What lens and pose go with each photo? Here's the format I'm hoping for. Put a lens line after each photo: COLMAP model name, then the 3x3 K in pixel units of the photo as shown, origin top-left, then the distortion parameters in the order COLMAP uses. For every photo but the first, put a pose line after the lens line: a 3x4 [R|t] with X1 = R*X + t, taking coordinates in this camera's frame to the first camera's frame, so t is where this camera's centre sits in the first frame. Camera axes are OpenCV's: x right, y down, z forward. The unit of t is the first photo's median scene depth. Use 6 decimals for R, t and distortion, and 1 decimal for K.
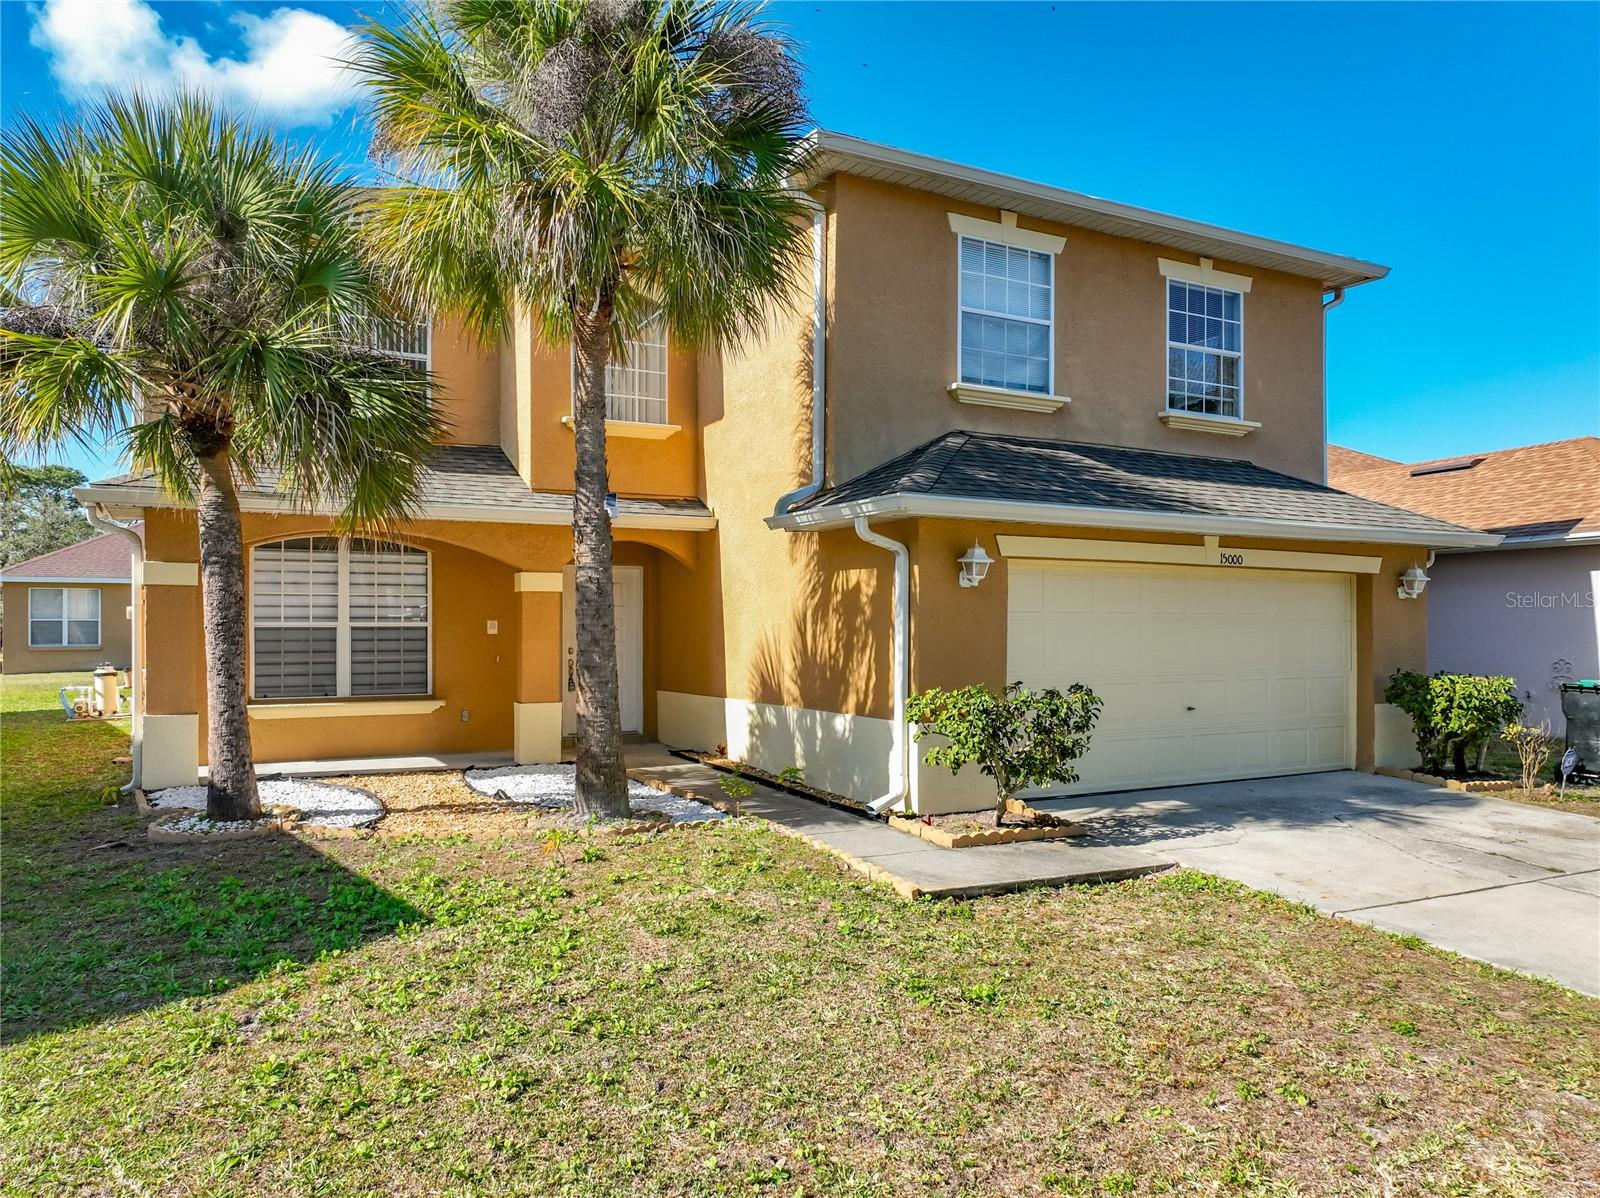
lens RADIAL K [[1106.9, 0, 802.5], [0, 1106.9, 585.0], [0, 0, 1]] dist [-0.000790, 0.017954]
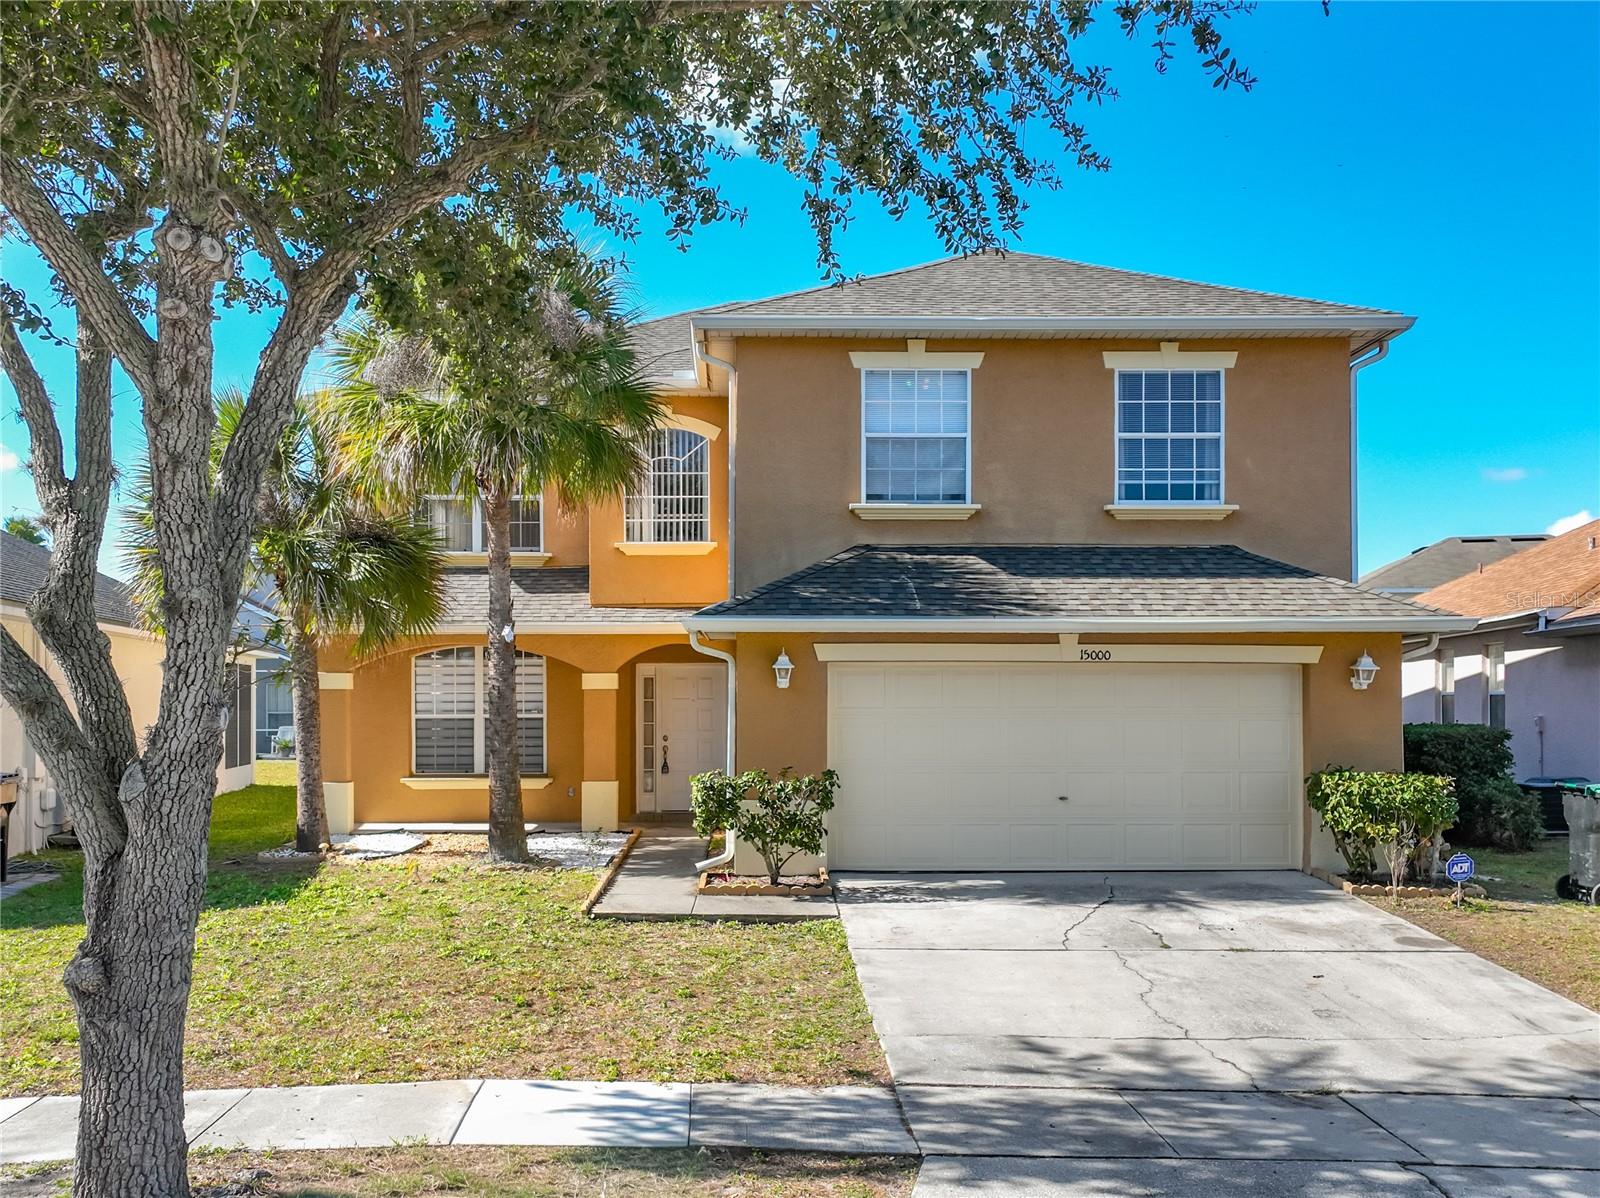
lens RADIAL K [[1446.9, 0, 794.3], [0, 1446.9, 611.9], [0, 0, 1]] dist [0.023402, 0.008157]
pose [[0.884404, -0.032775, -0.465571, 0.716213], [0.020480, 0.999296, -0.031443, -0.025106], [0.466273, 0.018273, 0.884452, -0.308216]]
